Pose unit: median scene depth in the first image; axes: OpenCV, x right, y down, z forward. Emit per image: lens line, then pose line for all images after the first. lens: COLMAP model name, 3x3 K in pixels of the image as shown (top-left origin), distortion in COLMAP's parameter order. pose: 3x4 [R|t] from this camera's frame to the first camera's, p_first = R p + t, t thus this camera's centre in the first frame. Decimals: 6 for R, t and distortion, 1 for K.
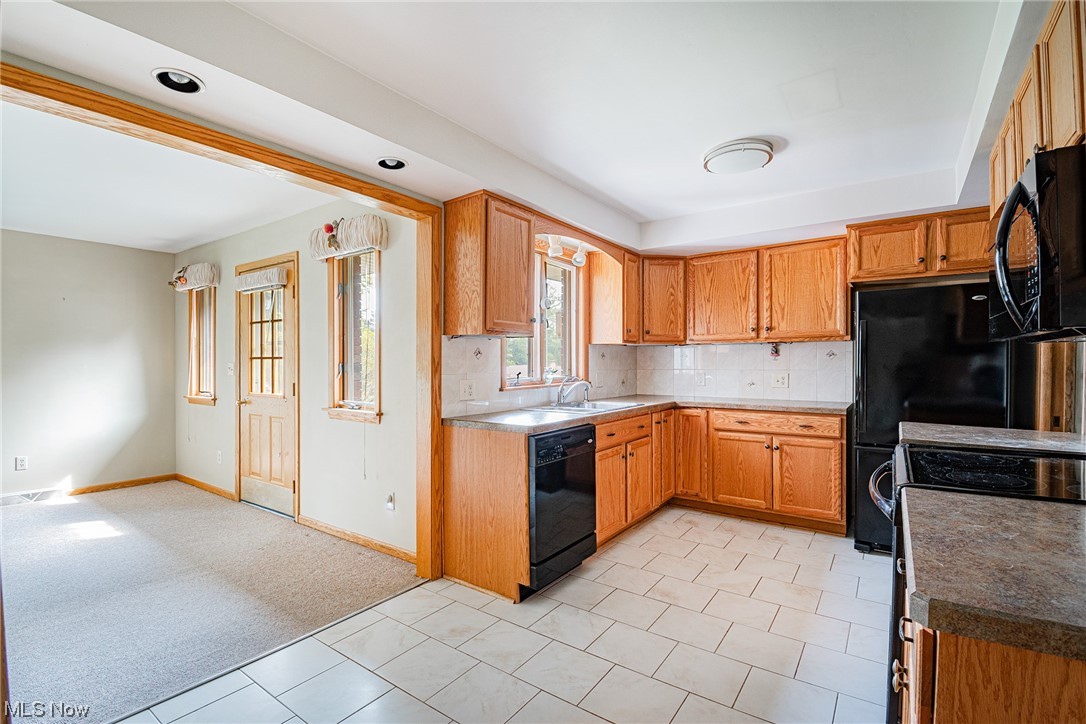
lens RADIAL K [[495.2, 0, 546.7], [0, 495.2, 359.2], [0, 0, 1]] dist [0.016057, -0.020988]
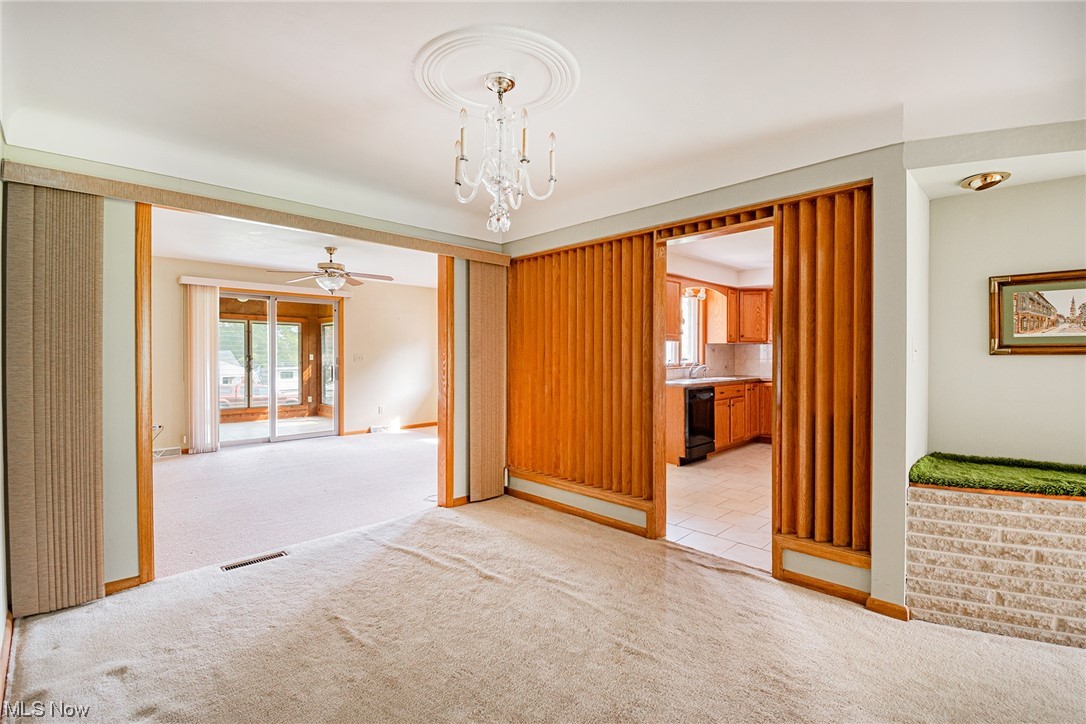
lens RADIAL K [[495.2, 0, 546.7], [0, 495.2, 359.2], [0, 0, 1]] dist [0.016057, -0.020988]
pose [[0.985573, -0.000277, -0.169252, -0.174783], [0.002693, 0.999898, 0.014047, -0.003119], [0.169231, -0.014300, 0.985473, -0.813610]]
